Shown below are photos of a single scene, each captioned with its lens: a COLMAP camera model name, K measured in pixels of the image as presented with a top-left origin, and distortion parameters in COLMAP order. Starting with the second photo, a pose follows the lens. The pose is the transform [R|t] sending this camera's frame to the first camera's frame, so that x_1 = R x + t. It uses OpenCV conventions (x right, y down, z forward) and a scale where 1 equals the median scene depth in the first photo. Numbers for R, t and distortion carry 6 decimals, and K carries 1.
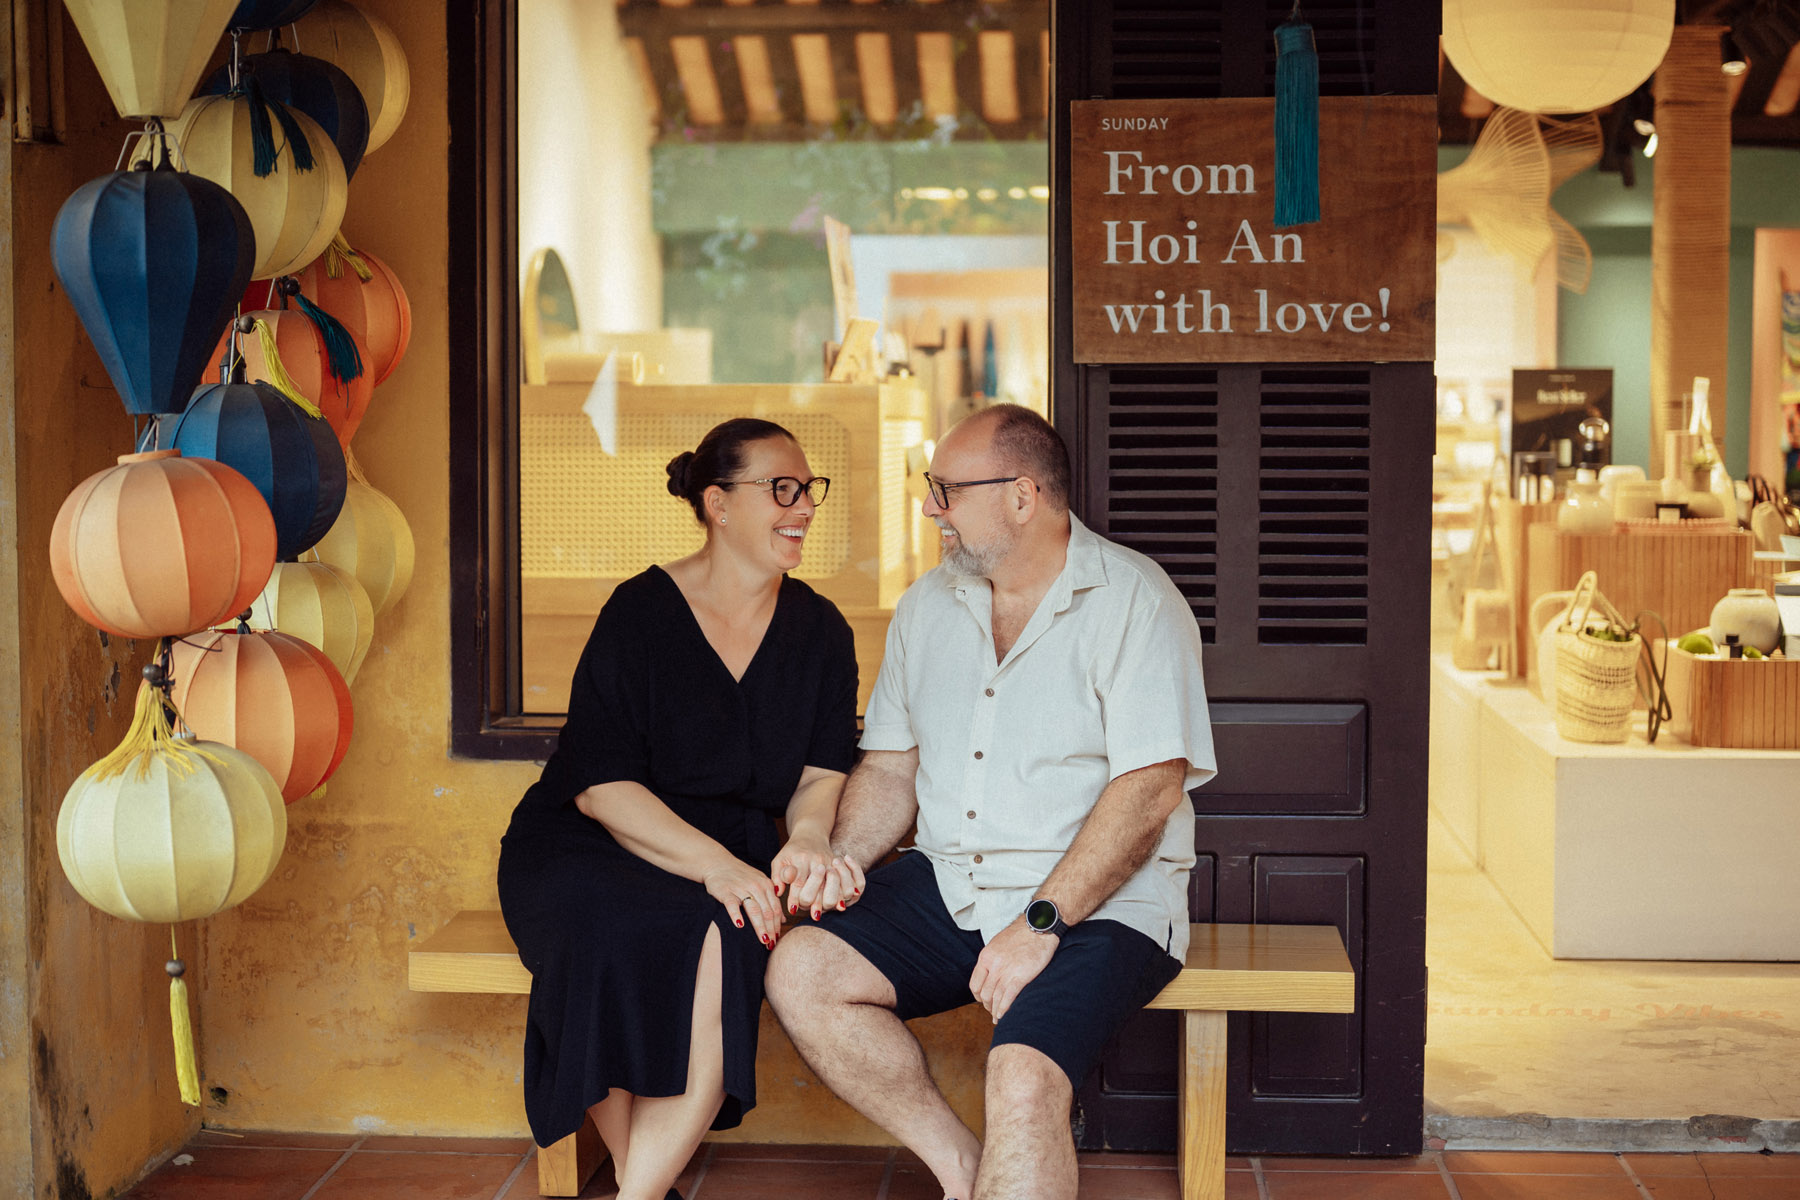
lens RADIAL K [[2709.6, 0, 896.2], [0, 2709.6, 604.0], [0, 0, 1]] dist [-0.023690, 0.000000]
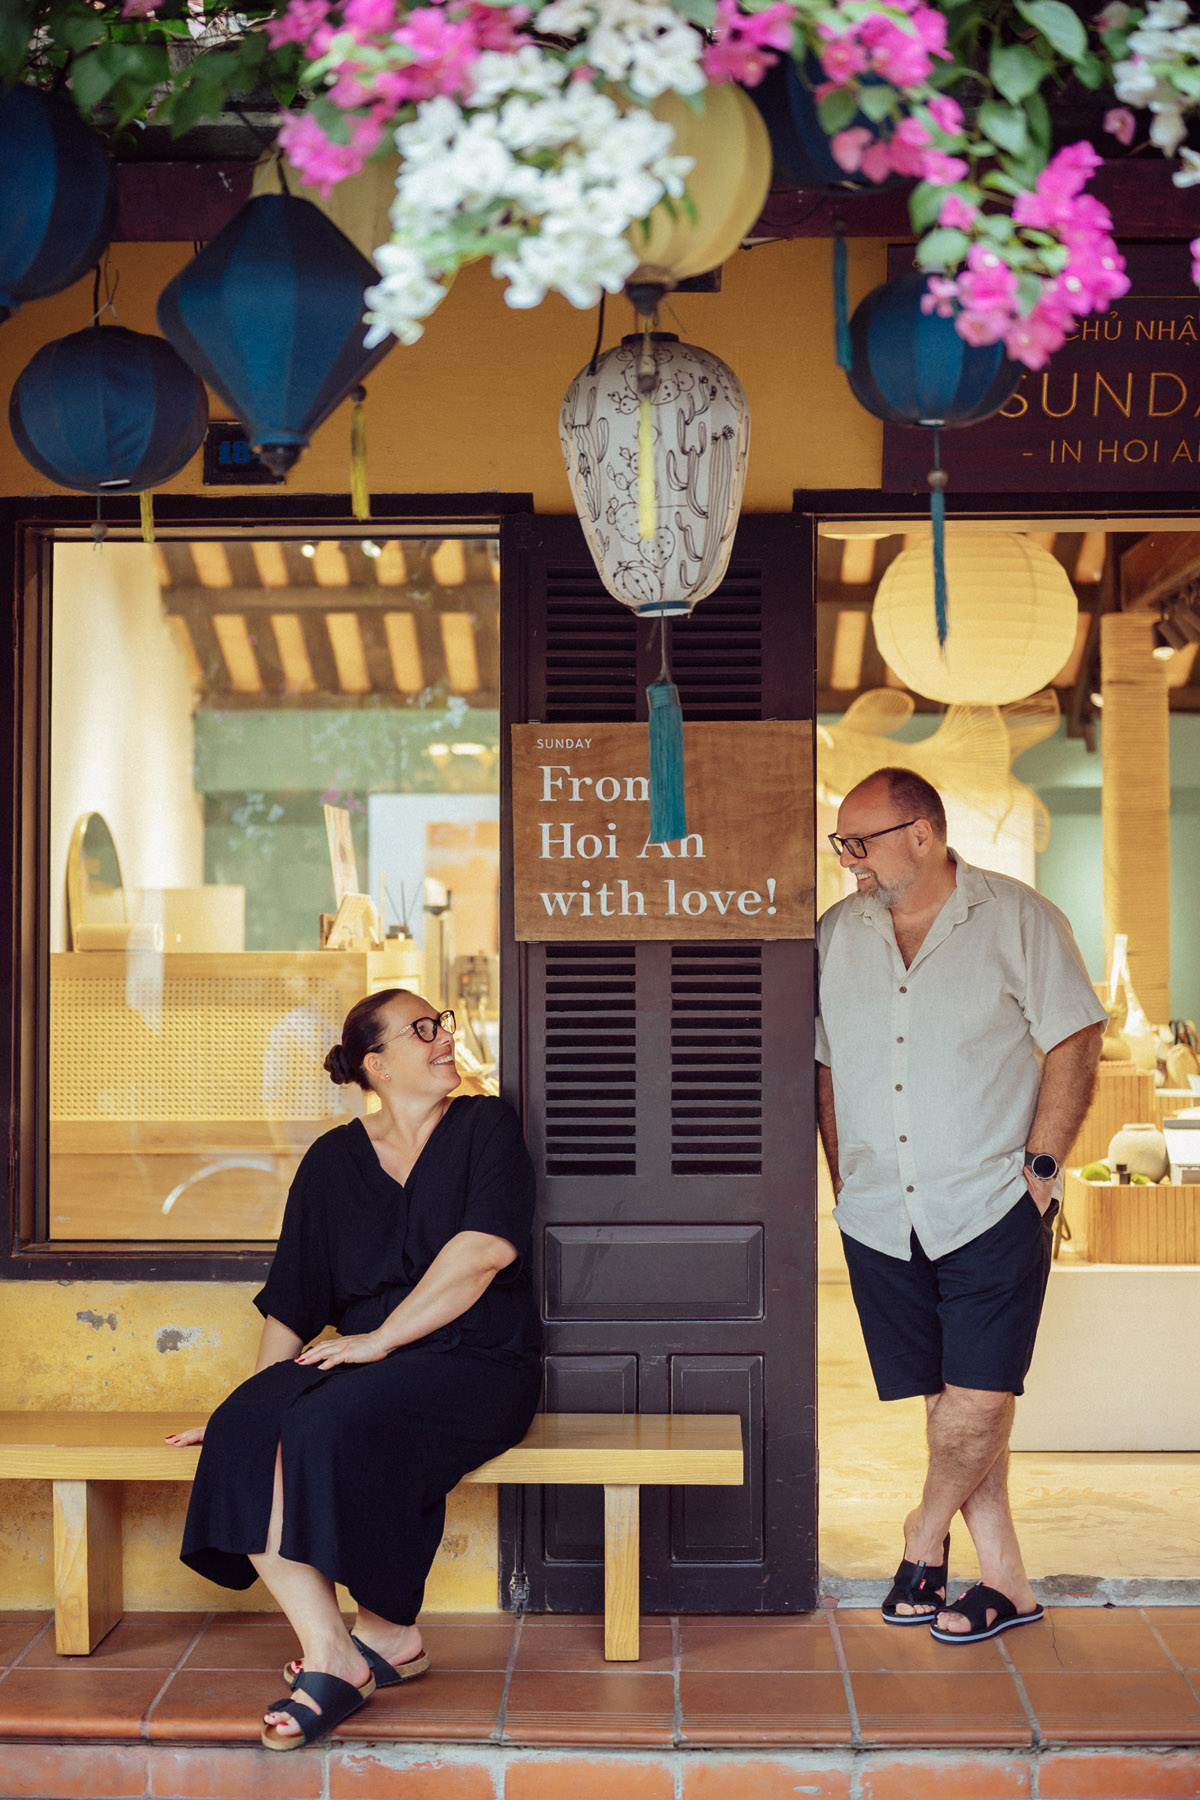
lens RADIAL K [[2701.5, 0, 607.2], [0, 2701.5, 895.1], [0, 0, 1]] dist [-0.019850, 0.000000]
pose [[0.998502, -0.001544, 0.054685, 0.039595], [0.006394, 0.996044, -0.088630, -0.002898], [-0.054332, 0.088847, 0.994562, -0.184715]]
